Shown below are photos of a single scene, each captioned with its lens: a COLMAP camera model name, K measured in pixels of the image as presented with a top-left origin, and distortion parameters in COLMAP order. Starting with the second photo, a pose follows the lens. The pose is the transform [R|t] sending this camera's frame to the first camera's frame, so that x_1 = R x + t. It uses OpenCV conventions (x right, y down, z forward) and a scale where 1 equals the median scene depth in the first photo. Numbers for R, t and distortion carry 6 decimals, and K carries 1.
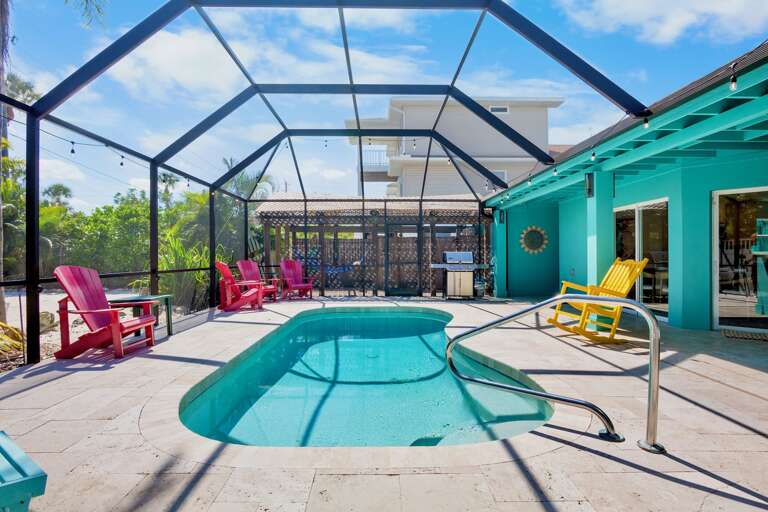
lens RADIAL K [[378.0, 0, 384.0], [0, 378.0, 256.0], [0, 0, 1]] dist [-0.017523, 0.000030]
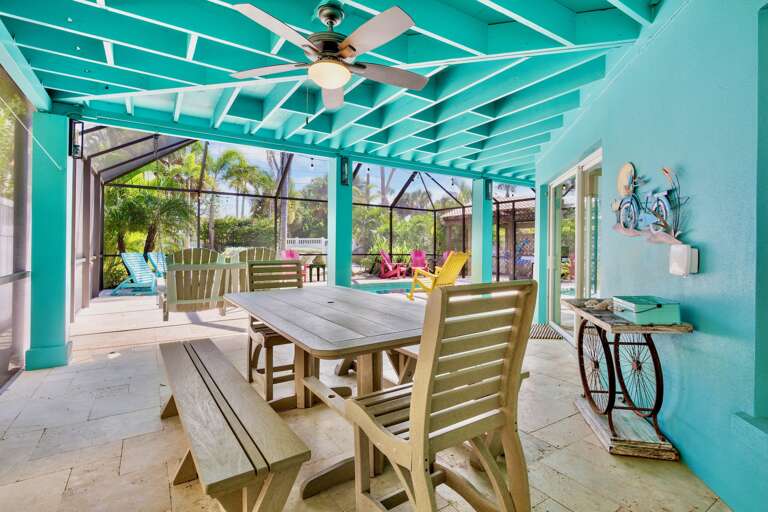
lens RADIAL K [[375.1, 0, 381.8], [0, 375.1, 248.8], [0, 0, 1]] dist [-0.017168, -0.000551]
pose [[0.518291, 0.009468, -0.855152, 0.775751], [-0.016636, 0.999861, 0.000988, 0.003563], [0.855043, 0.013714, 0.518376, 0.071096]]
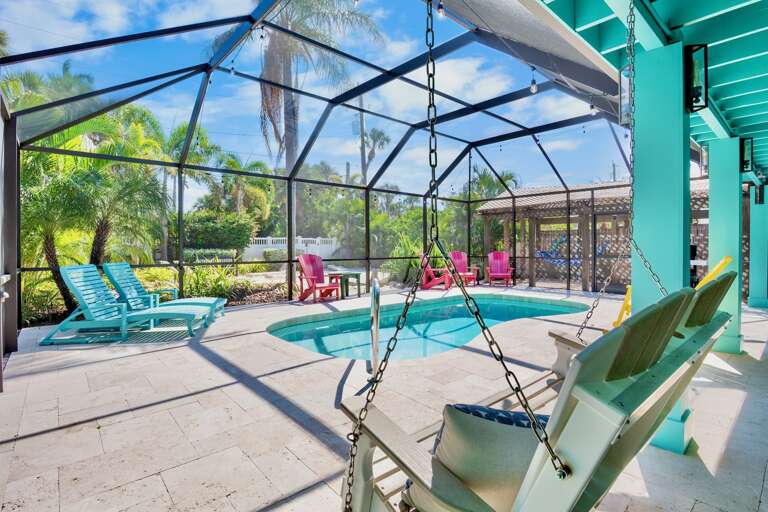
lens RADIAL K [[375.1, 0, 381.8], [0, 375.1, 248.8], [0, 0, 1]] dist [-0.017168, -0.000551]
pose [[0.648565, 0.005520, -0.761139, 0.367324], [-0.002706, 0.999984, 0.004946, -0.002988], [0.761154, -0.001148, 0.648570, 0.011200]]
